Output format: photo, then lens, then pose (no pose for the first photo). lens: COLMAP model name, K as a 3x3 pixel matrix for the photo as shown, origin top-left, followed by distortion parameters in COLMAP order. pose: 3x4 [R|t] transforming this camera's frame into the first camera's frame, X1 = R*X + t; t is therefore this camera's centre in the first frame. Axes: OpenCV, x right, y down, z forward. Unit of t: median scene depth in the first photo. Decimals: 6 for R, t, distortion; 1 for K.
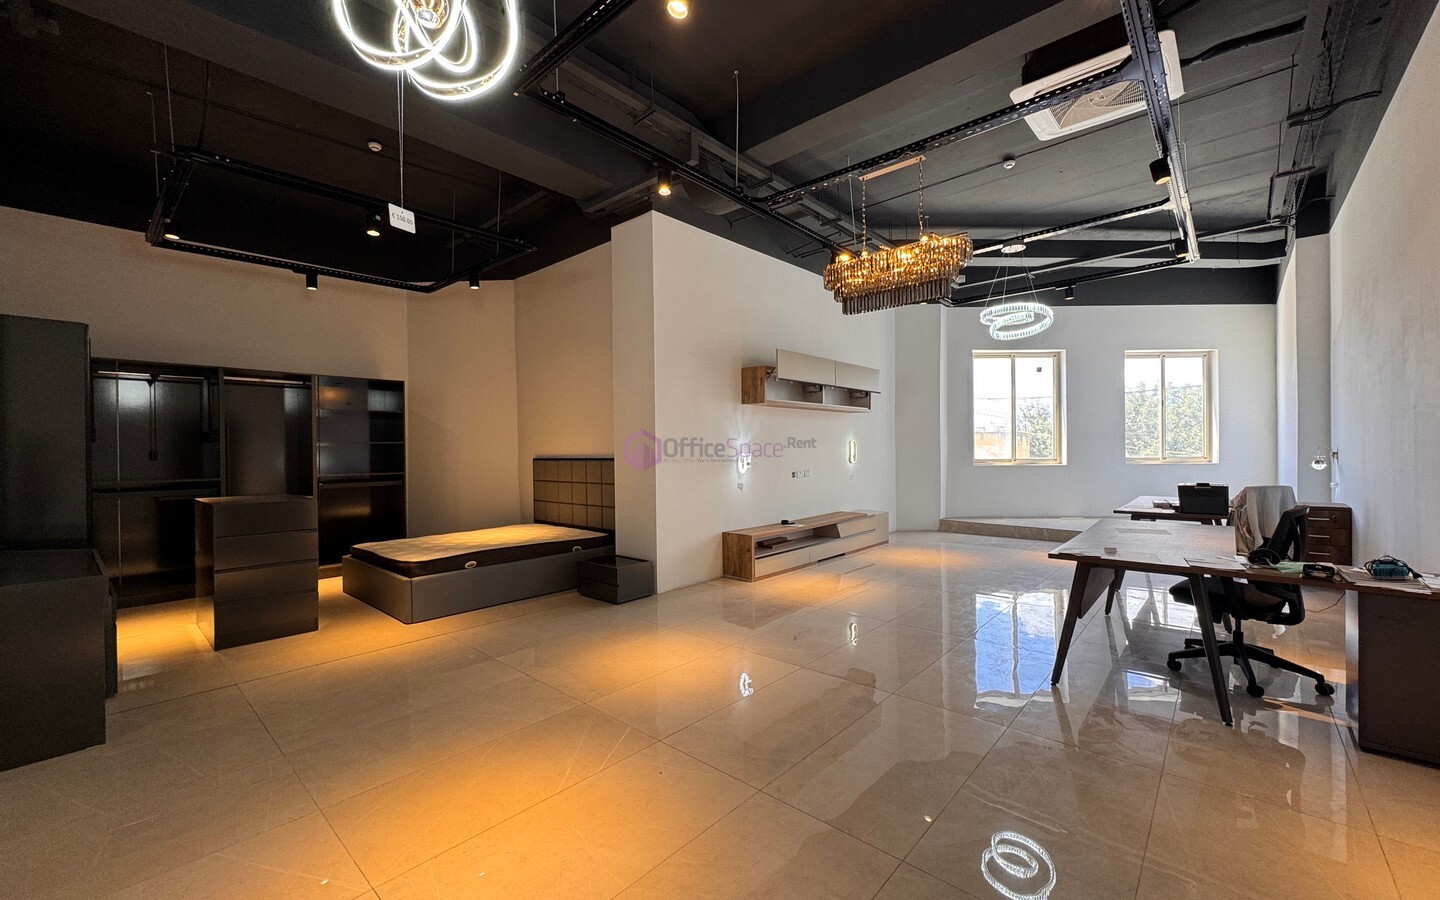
lens RADIAL K [[574.6, 0, 718.4], [0, 574.6, 452.2], [0, 0, 1]] dist [-0.000886, -0.000081]
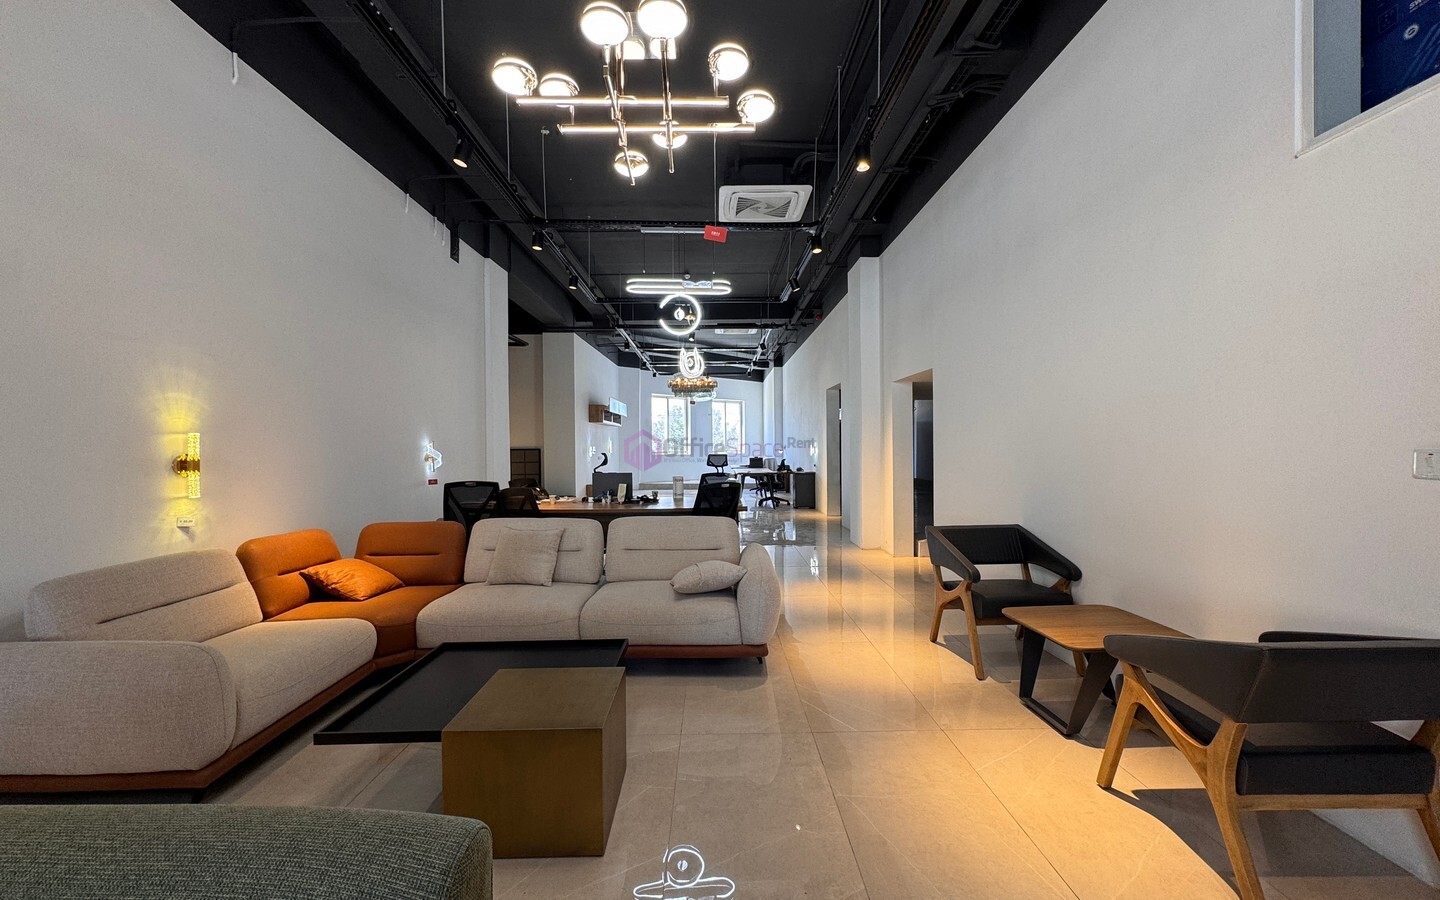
lens RADIAL K [[574.6, 0, 723.0], [0, 574.6, 449.0], [0, 0, 1]] dist [-0.000886, -0.000081]
pose [[0.734718, -0.000420, 0.678373, -0.946170], [-0.000023, 1.000000, 0.000644, 0.008919], [-0.678373, -0.000488, 0.734718, -0.777579]]
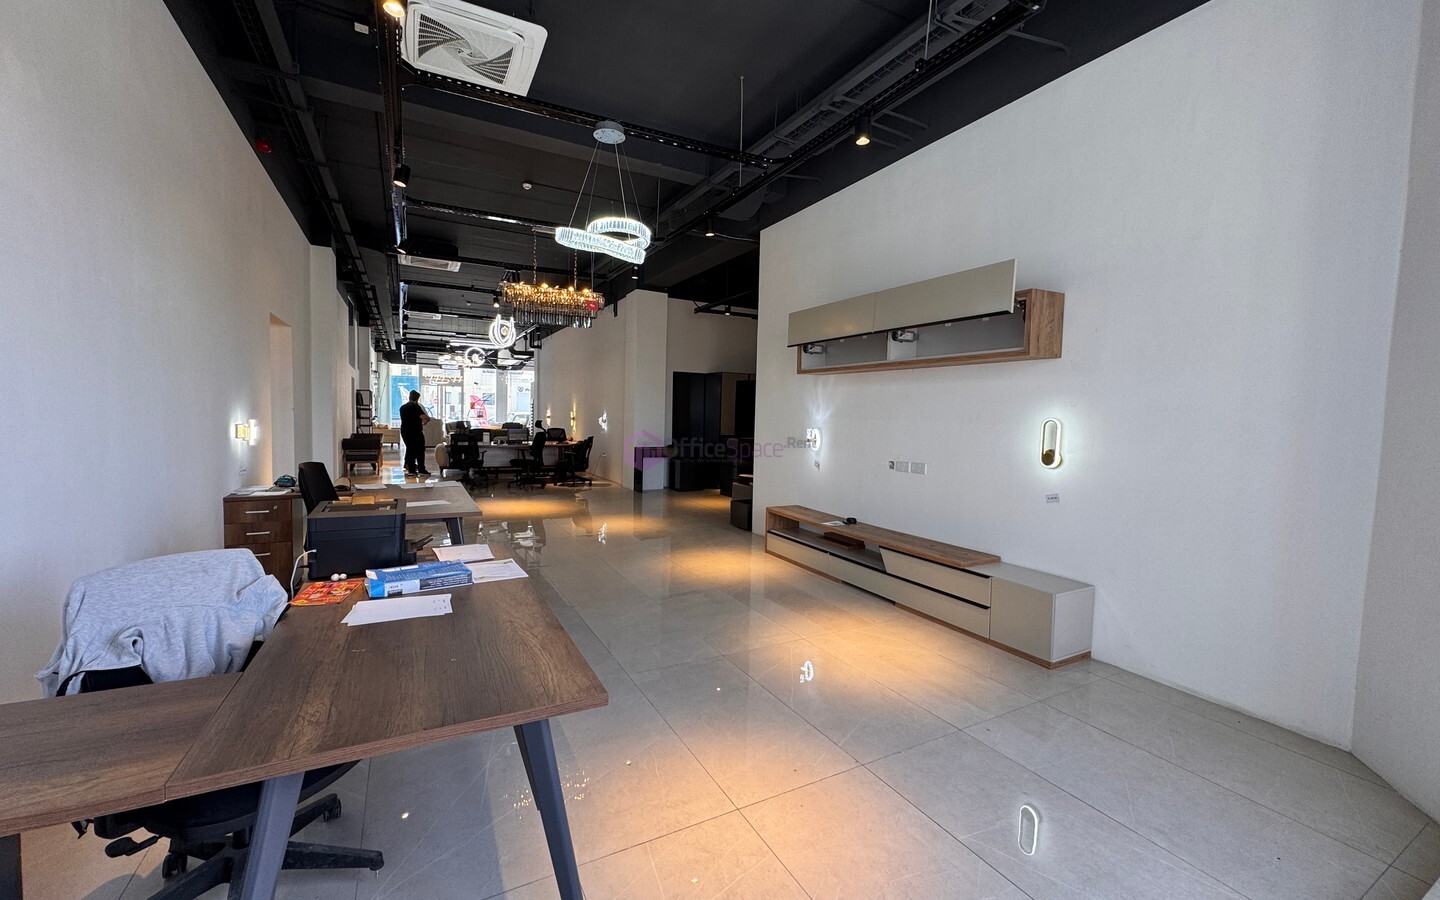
lens RADIAL K [[574.6, 0, 721.3], [0, 574.6, 447.0], [0, 0, 1]] dist [-0.000886, -0.000081]
pose [[-0.343160, 0.066531, -0.936918, 0.908022], [-0.017225, 0.996875, 0.077097, -0.035549], [0.939119, 0.042596, -0.340942, 1.106398]]
